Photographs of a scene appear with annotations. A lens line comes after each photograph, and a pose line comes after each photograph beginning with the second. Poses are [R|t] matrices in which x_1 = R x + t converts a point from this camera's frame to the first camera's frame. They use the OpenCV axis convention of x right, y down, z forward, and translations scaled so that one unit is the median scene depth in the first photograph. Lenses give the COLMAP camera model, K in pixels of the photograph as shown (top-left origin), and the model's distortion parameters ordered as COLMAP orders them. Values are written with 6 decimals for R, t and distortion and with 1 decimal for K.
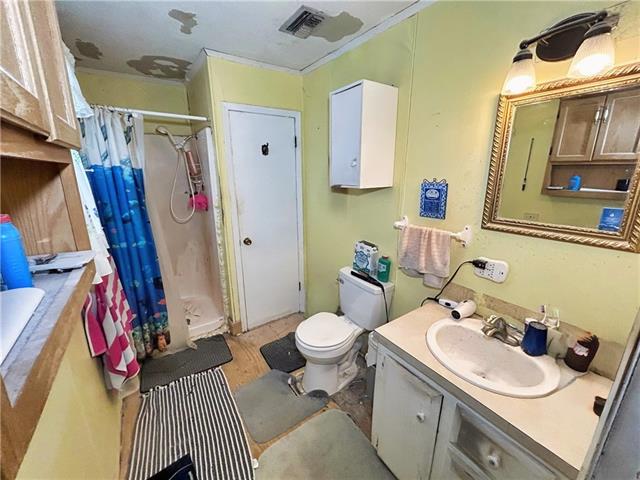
lens RADIAL K [[259.3, 0, 320.2], [0, 259.3, 238.7], [0, 0, 1]] dist [-0.000294, 0.000914]
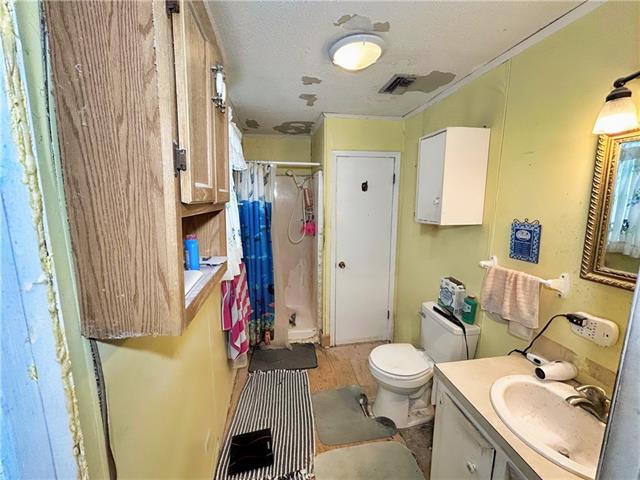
lens RADIAL K [[259.3, 0, 321.2], [0, 259.3, 239.9], [0, 0, 1]] dist [-0.000294, 0.000914]
pose [[0.907051, 0.072558, -0.414720, 0.143705], [-0.114501, 0.990423, -0.077147, -0.001036], [0.405151, 0.117462, 0.906673, -0.117736]]
